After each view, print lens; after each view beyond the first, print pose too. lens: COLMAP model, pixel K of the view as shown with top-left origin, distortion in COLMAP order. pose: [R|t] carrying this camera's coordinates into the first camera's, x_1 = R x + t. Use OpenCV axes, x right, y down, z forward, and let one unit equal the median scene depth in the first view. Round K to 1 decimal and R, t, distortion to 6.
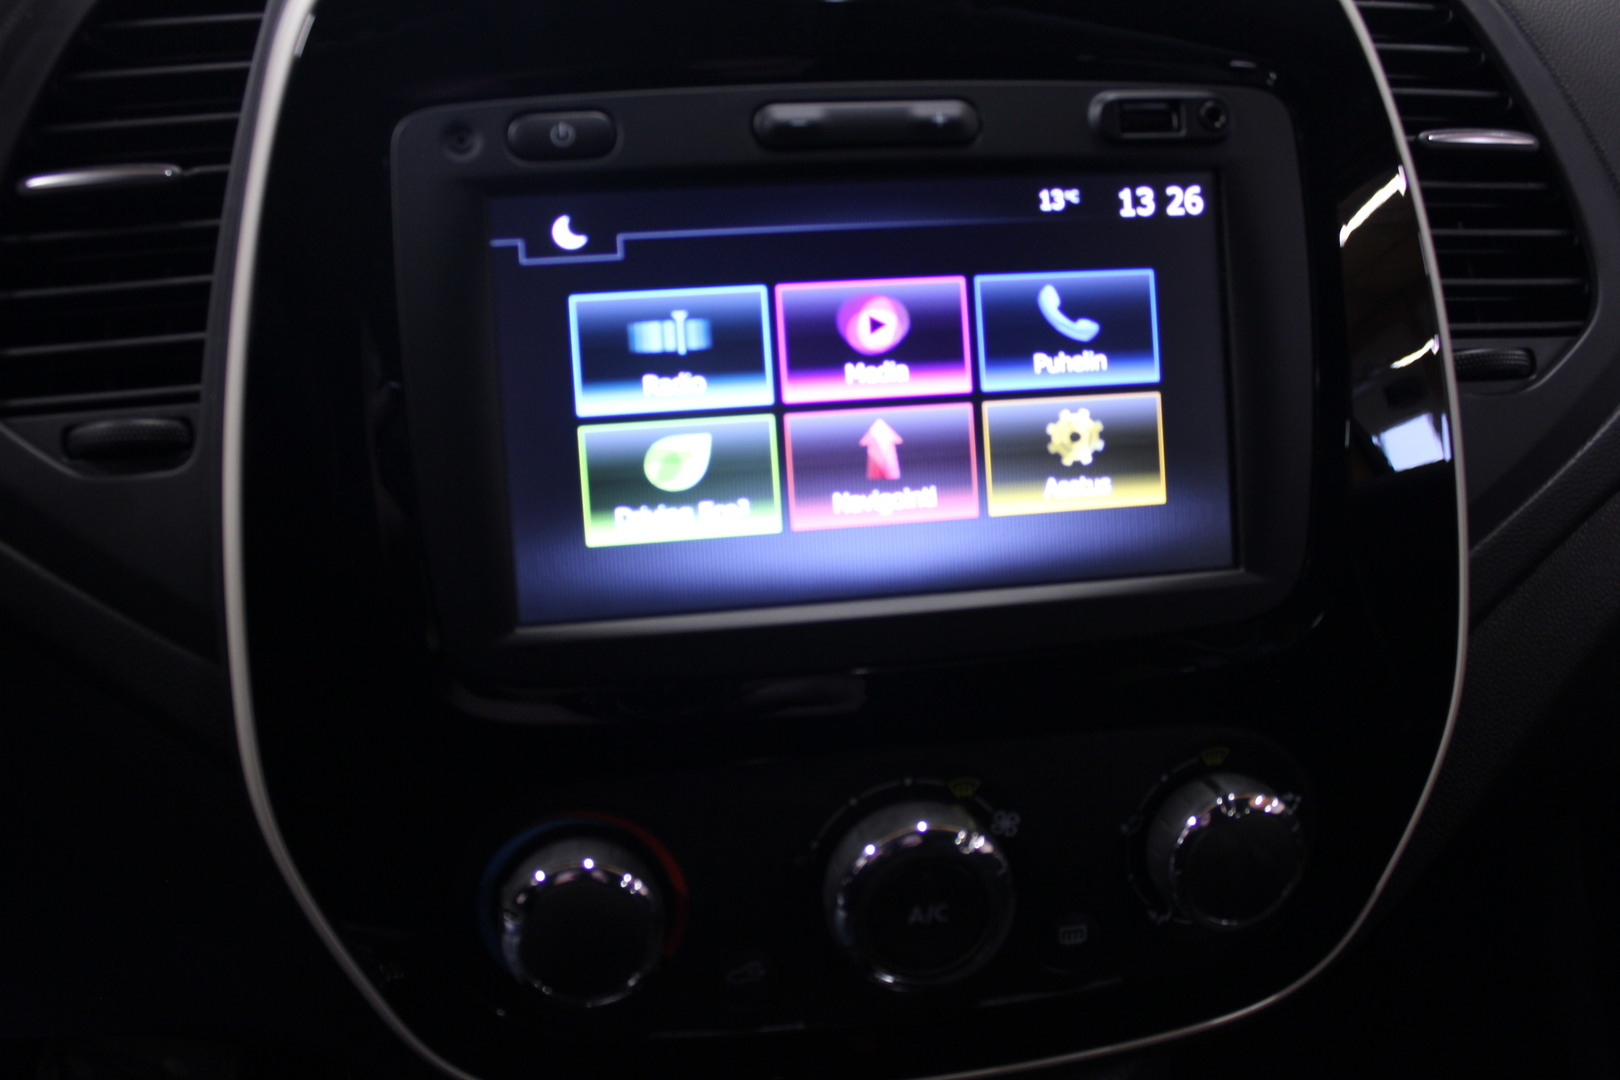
lens RADIAL K [[1407.4, 0, 810.0], [0, 1407.4, 540.0], [0, 0, 1]] dist [-0.134552, 0.113172]
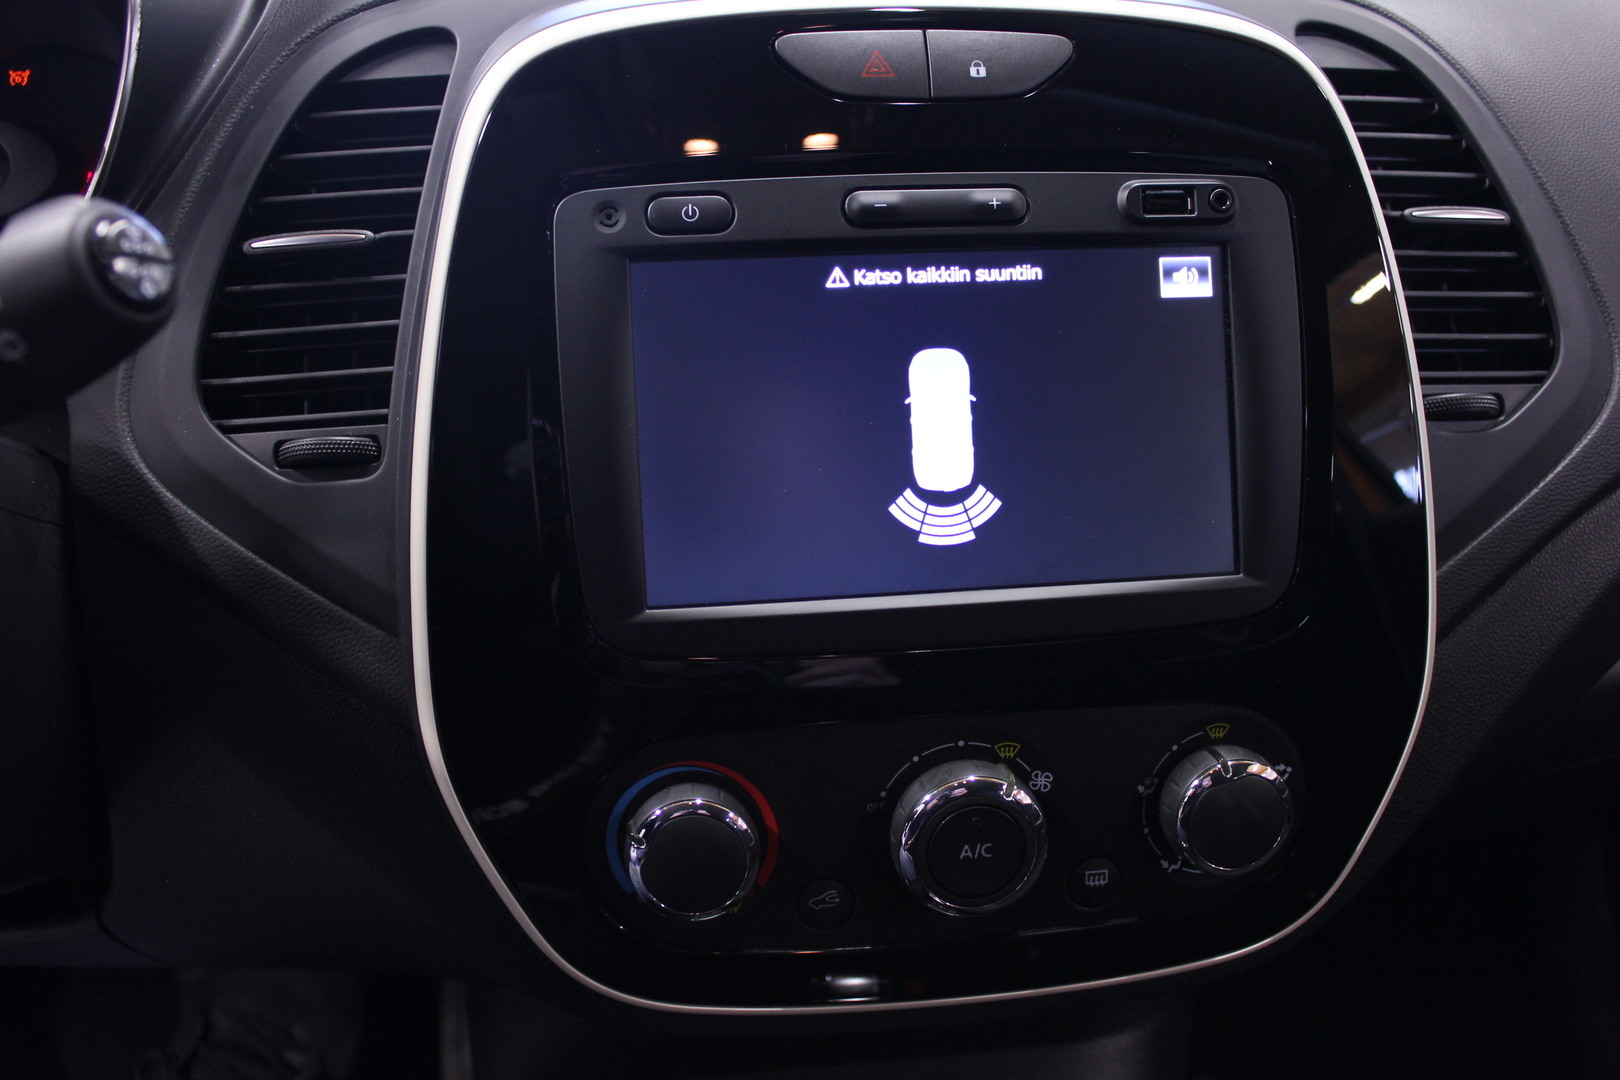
lens RADIAL K [[1407.4, 0, 810.0], [0, 1407.4, 540.0], [0, 0, 1]] dist [-0.134552, 0.113172]
pose [[0.999073, 0.016410, -0.039805, -0.015089], [-0.017361, 0.999570, -0.023650, 0.026259], [0.039399, 0.024319, 0.998928, -0.218220]]
